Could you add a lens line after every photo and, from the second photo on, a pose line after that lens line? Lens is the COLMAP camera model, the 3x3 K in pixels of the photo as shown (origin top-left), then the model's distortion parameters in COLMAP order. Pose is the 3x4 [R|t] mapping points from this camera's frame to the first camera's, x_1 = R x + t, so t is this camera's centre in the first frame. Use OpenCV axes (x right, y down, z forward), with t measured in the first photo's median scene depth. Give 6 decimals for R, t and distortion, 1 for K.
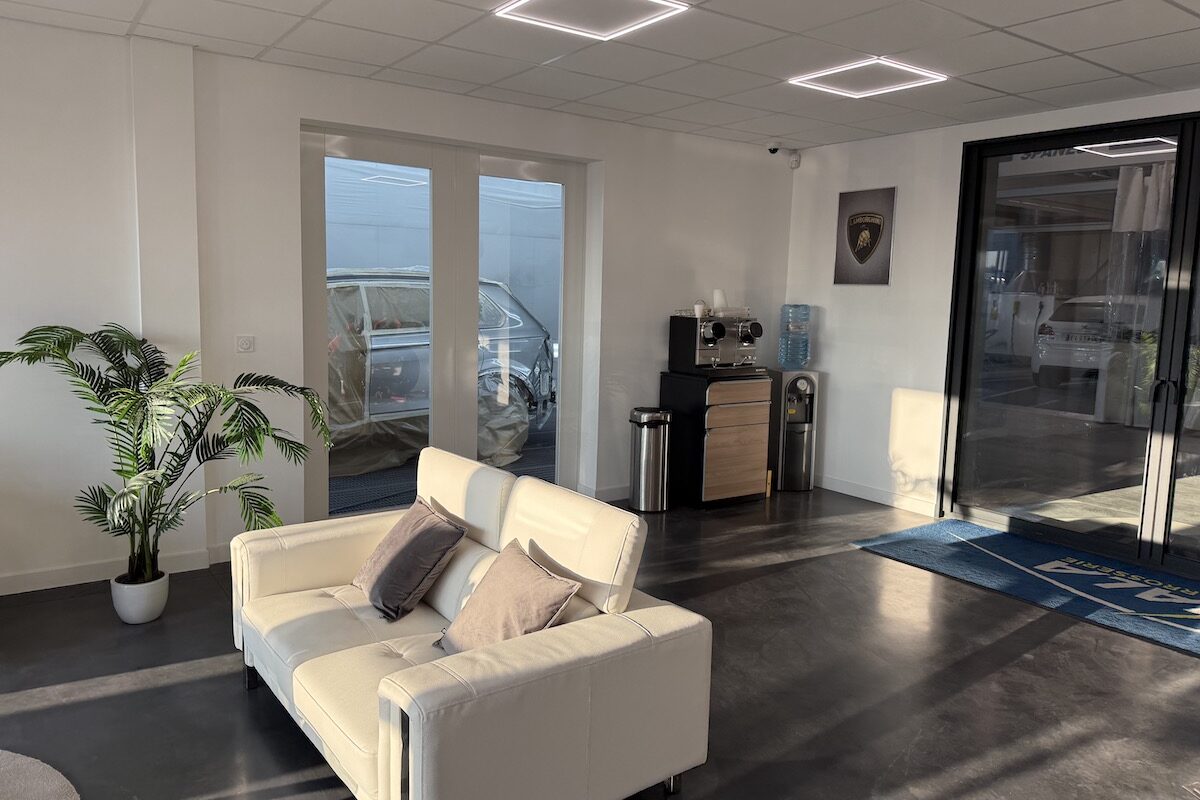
lens RADIAL K [[869.5, 0, 600.0], [0, 869.5, 400.0], [0, 0, 1]] dist [0.037178, -0.003171]
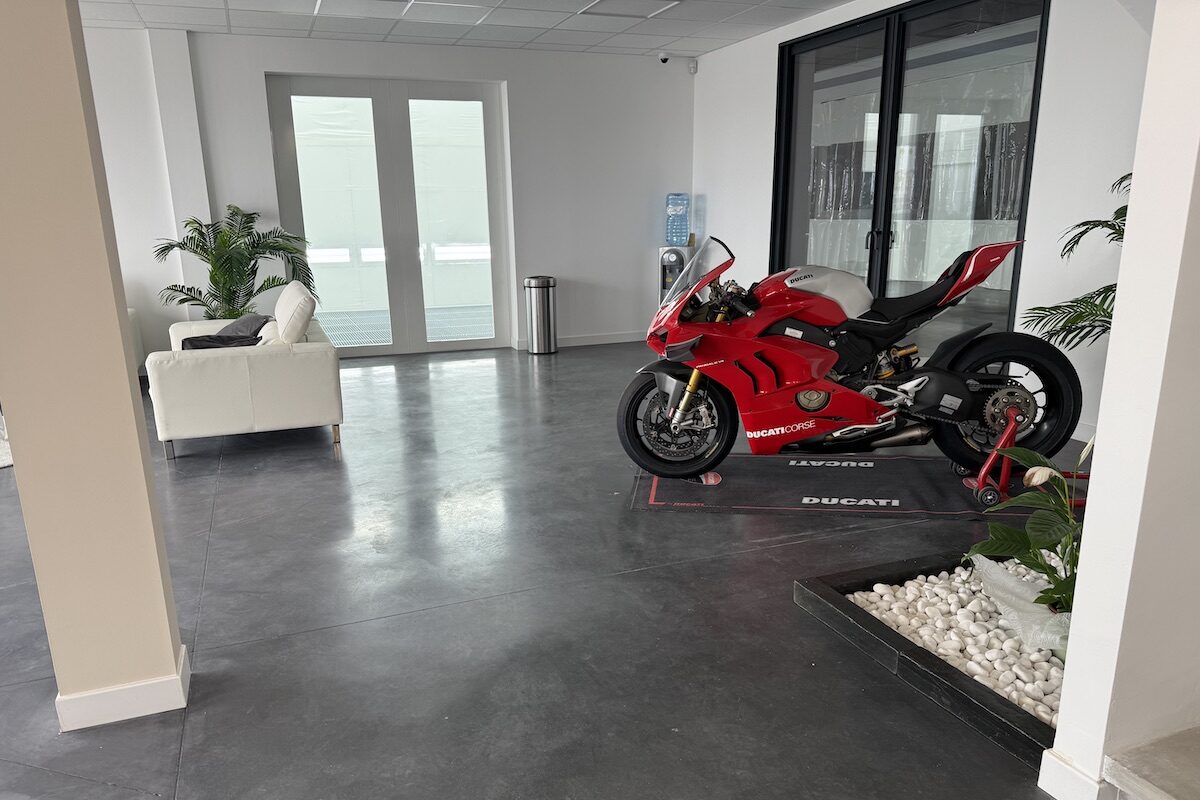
lens RADIAL K [[869.5, 0, 600.0], [0, 869.5, 400.0], [0, 0, 1]] dist [0.037178, -0.003171]
pose [[0.965219, 0.016280, -0.260935, 0.479219], [0.007537, 0.995912, 0.090016, 0.086937], [0.261333, -0.088852, 0.961151, -0.275221]]
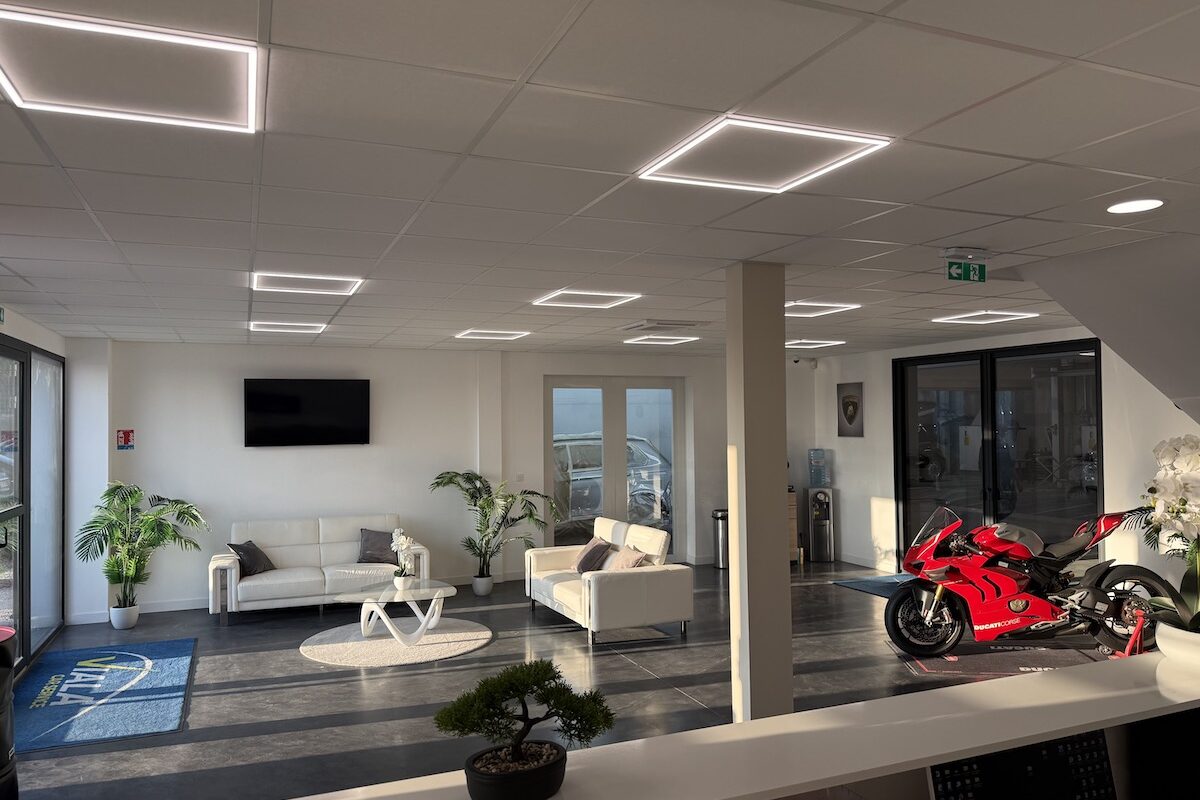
lens RADIAL K [[869.5, 0, 600.0], [0, 869.5, 400.0], [0, 0, 1]] dist [0.037178, -0.003171]
pose [[0.977287, -0.038189, -0.208449, 0.189788], [0.006039, 0.988248, -0.152741, 0.057955], [0.211832, 0.148013, 0.966033, -0.813990]]
